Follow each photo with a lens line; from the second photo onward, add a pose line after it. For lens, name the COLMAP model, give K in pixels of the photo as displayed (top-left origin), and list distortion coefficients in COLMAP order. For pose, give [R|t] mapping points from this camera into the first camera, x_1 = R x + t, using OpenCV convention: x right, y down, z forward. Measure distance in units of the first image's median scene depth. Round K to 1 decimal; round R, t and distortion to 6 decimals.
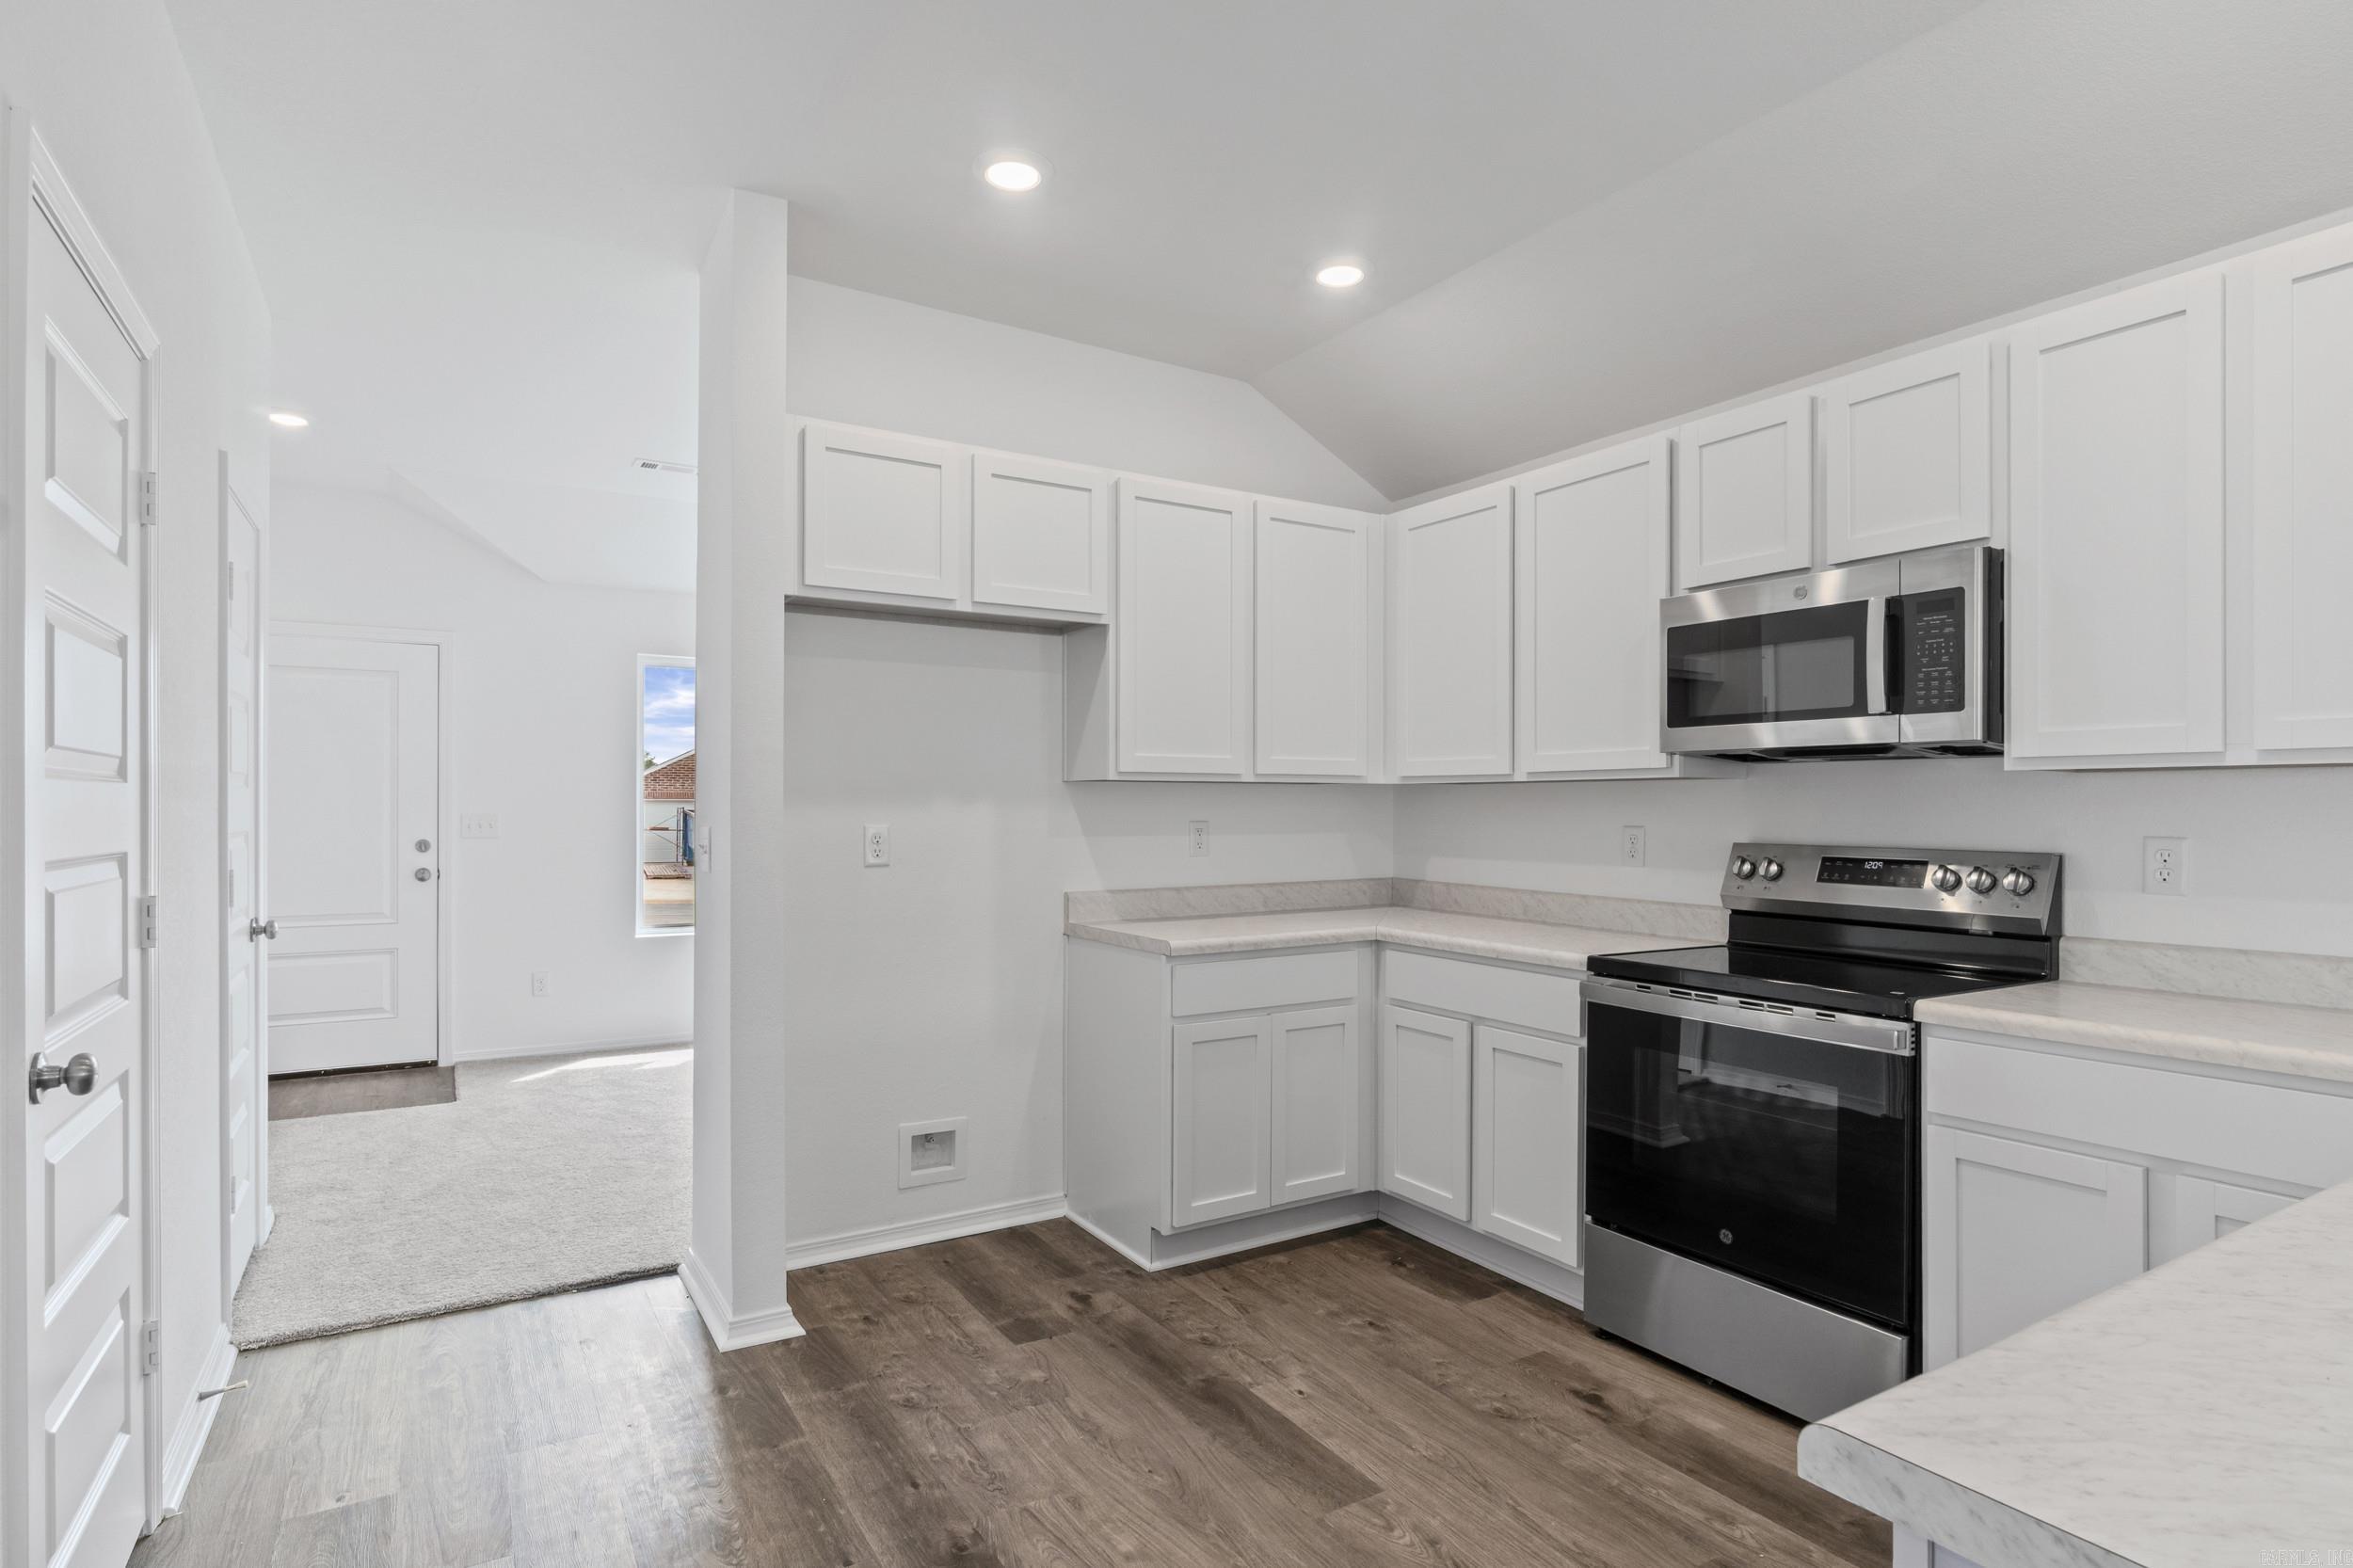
lens RADIAL K [[1192.8, 0, 1155.7], [0, 1192.8, 806.2], [0, 0, 1]] dist [-0.007501, 0.002383]
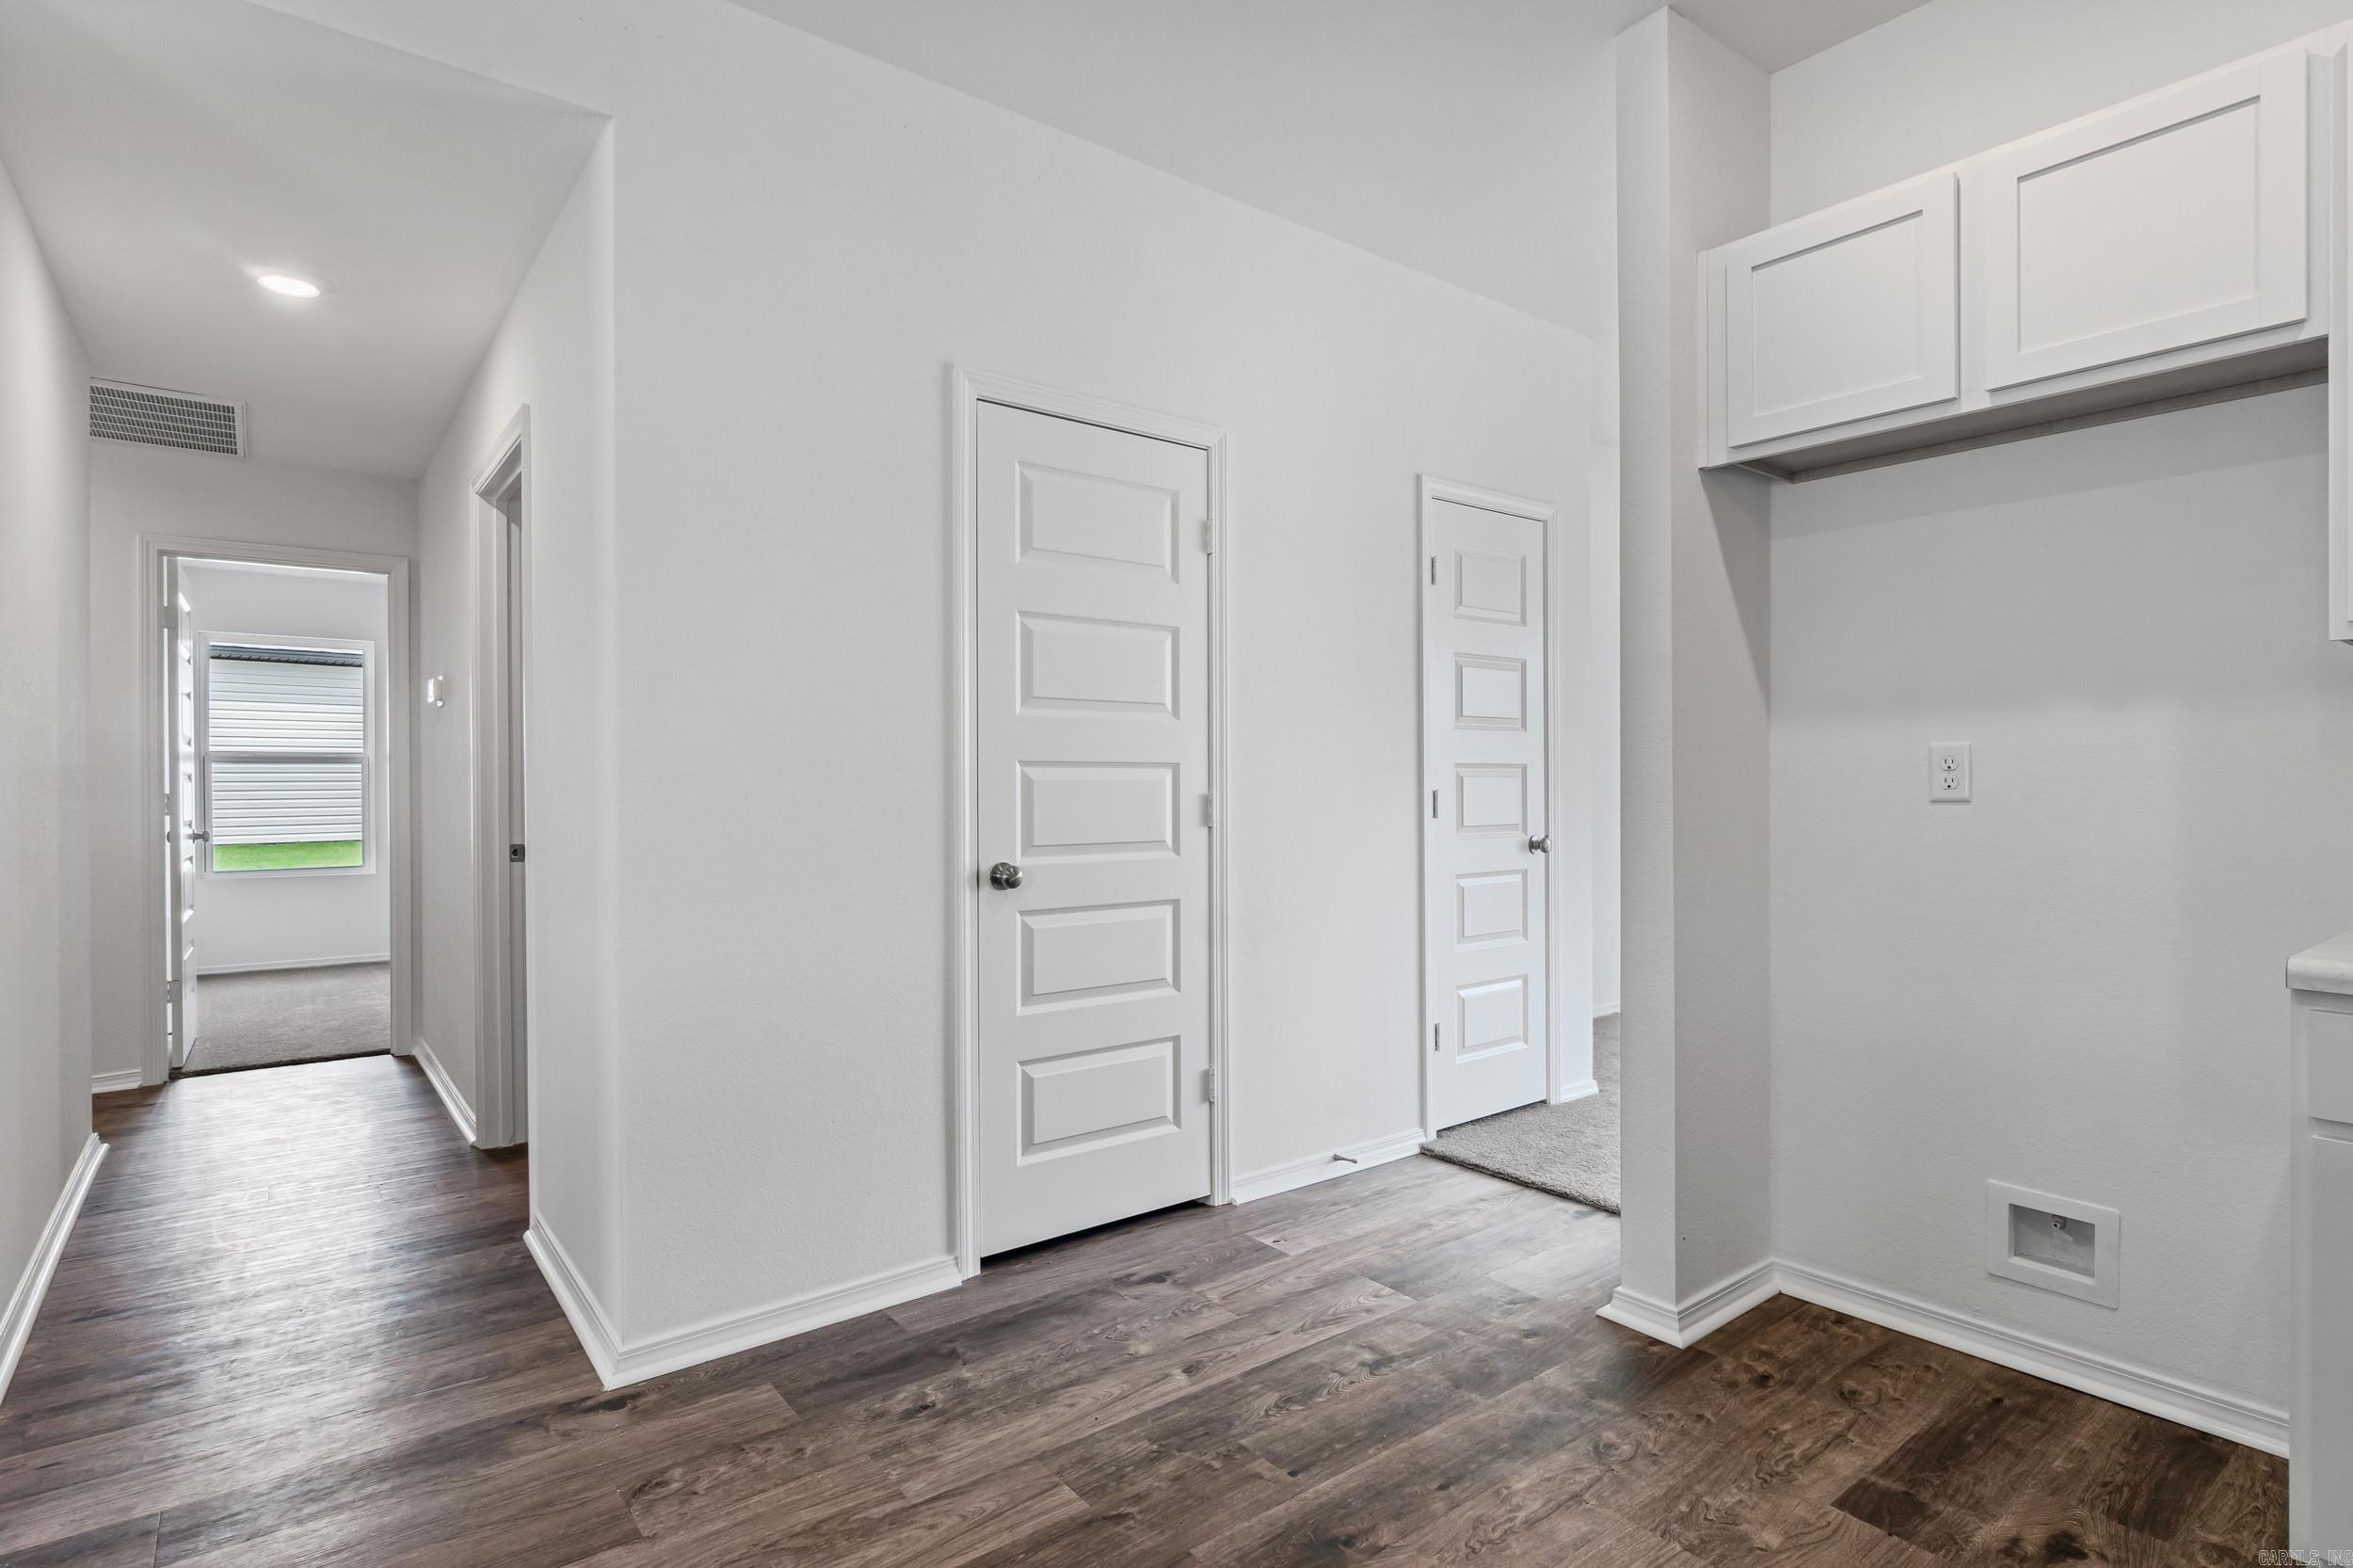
lens RADIAL K [[1192.8, 0, 1181.7], [0, 1192.8, 786.3], [0, 0, 1]] dist [-0.007501, 0.002383]
pose [[0.121915, 0.000157, -0.992540, 0.469147], [0.002340, 0.999997, 0.000445, 0.045019], [0.992538, -0.002376, 0.121915, 0.523863]]
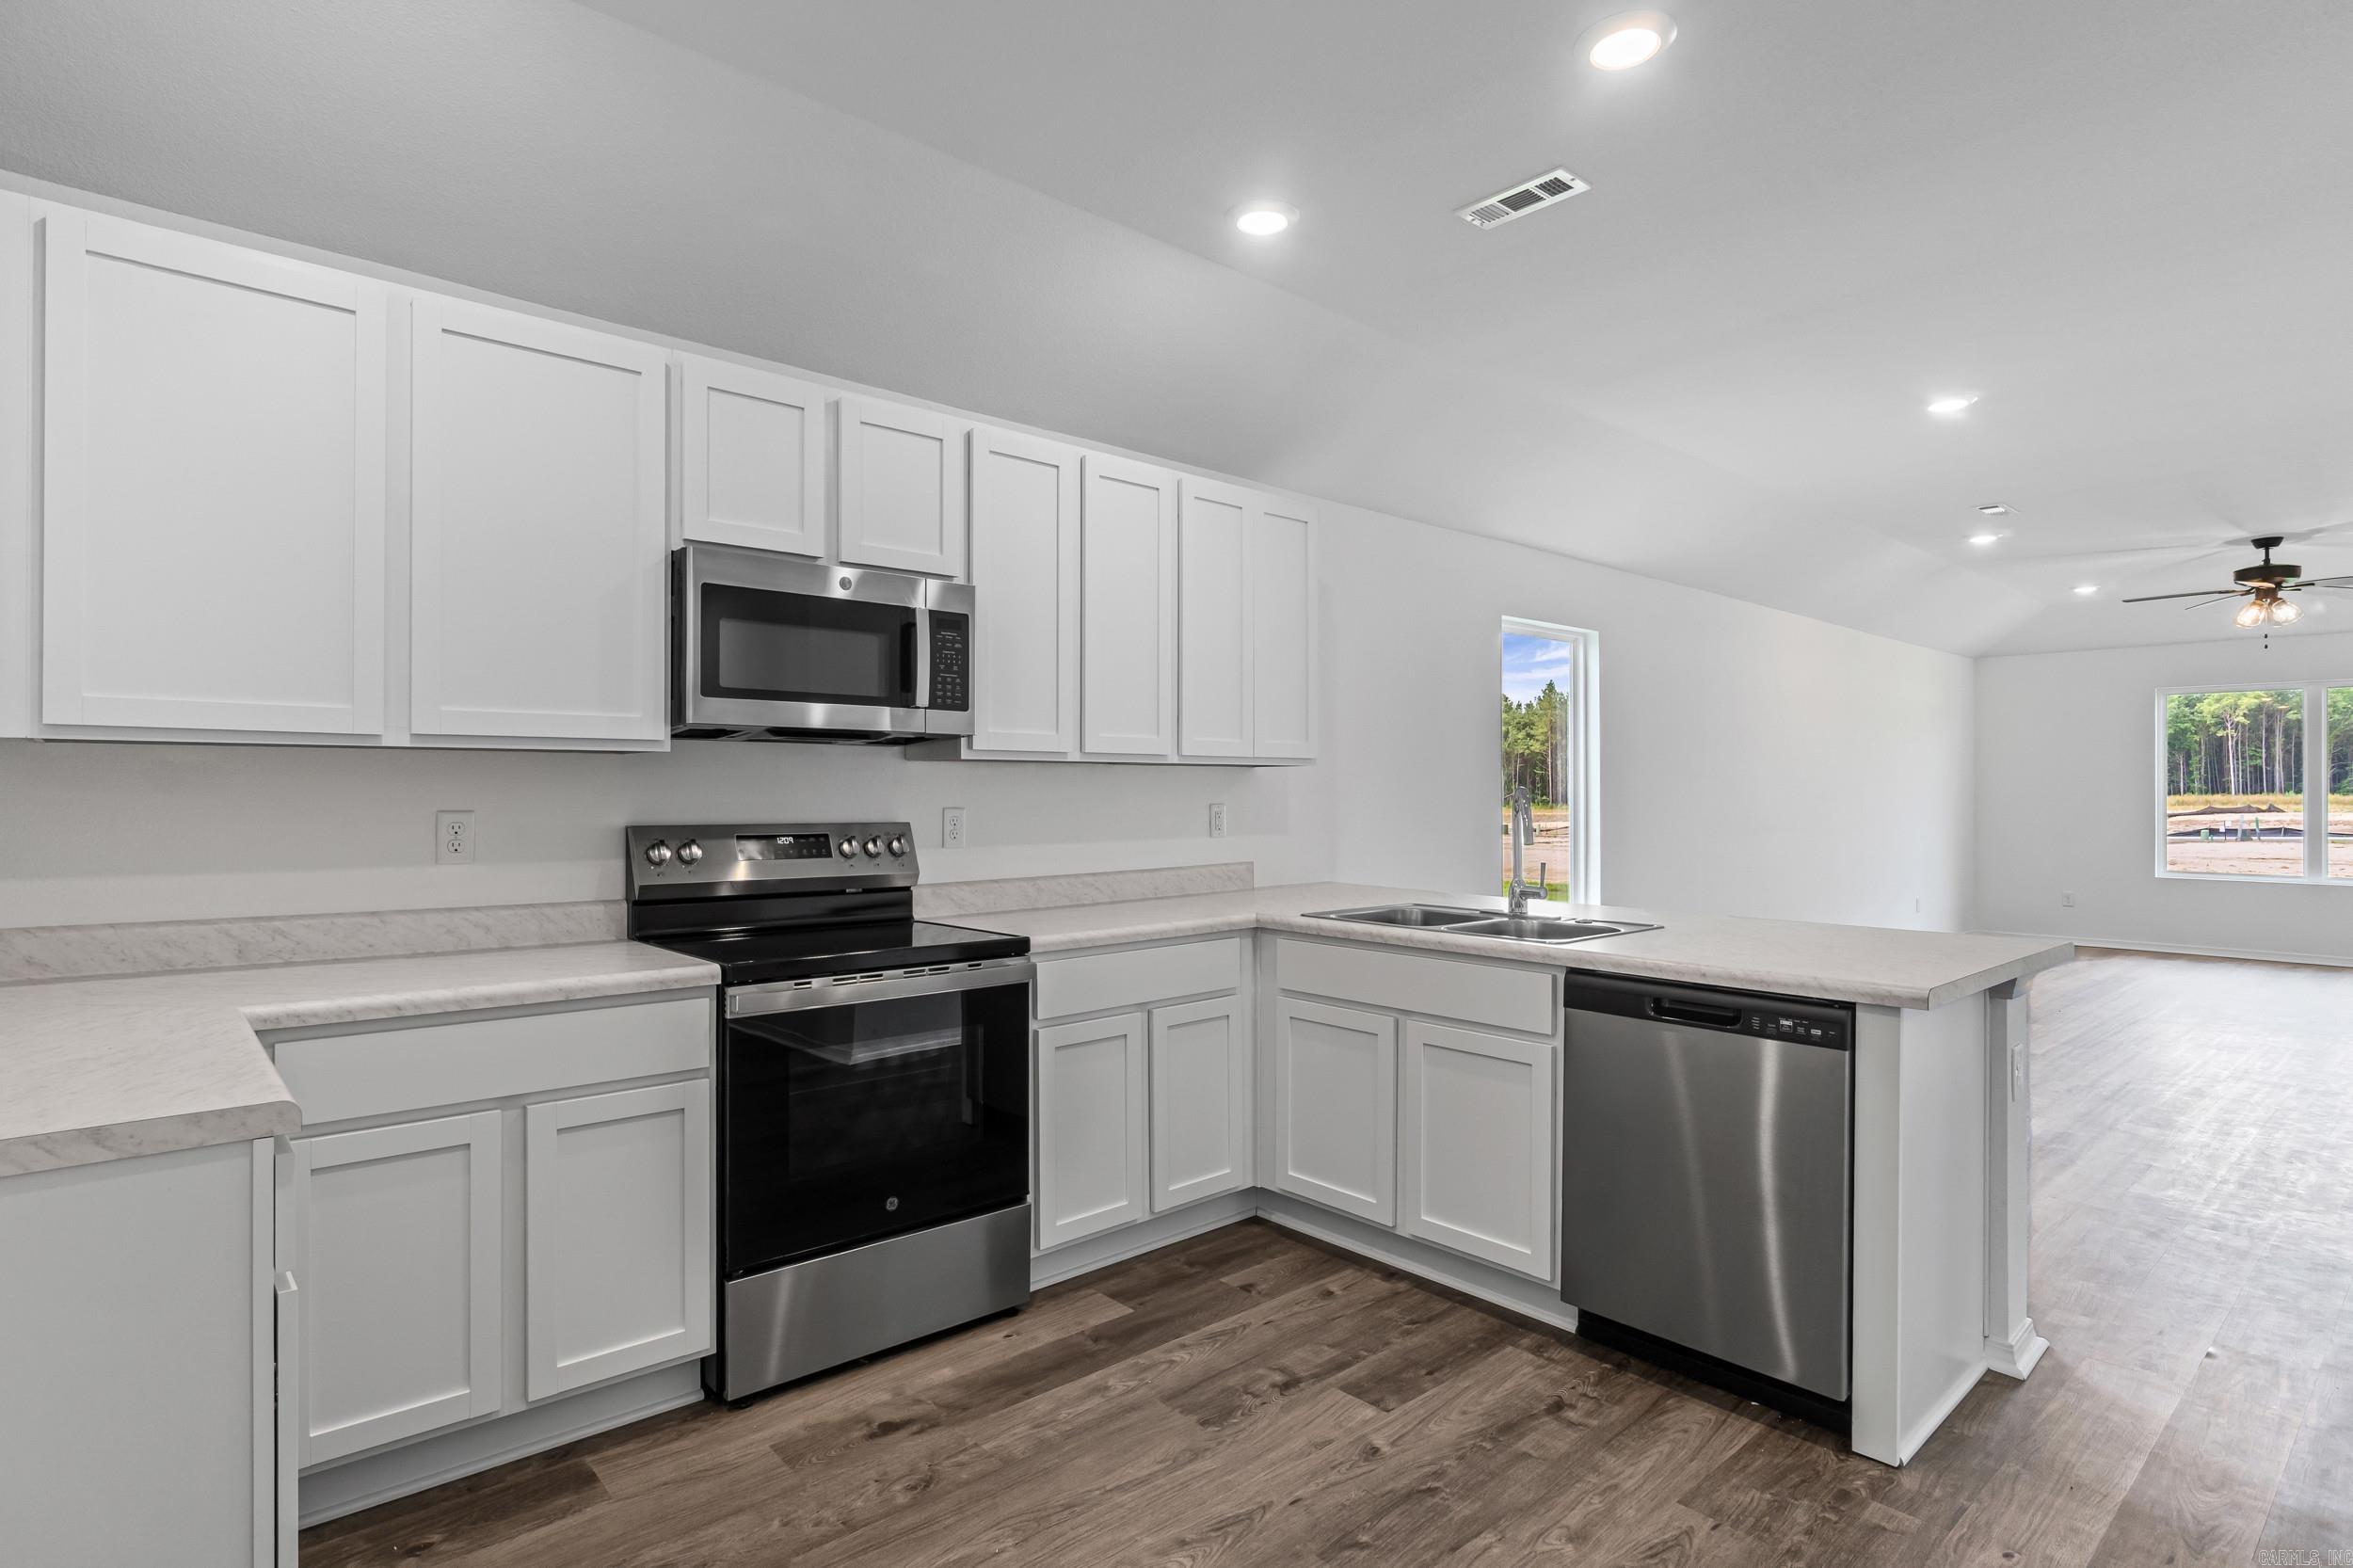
lens RADIAL K [[1192.8, 0, 1164.1], [0, 1192.8, 791.5], [0, 0, 1]] dist [-0.007501, 0.002383]
pose [[-0.177432, -0.005873, 0.984115, -0.499842], [-0.004680, 0.999976, 0.005124, -0.001677], [-0.984122, -0.003696, -0.177456, 0.825873]]
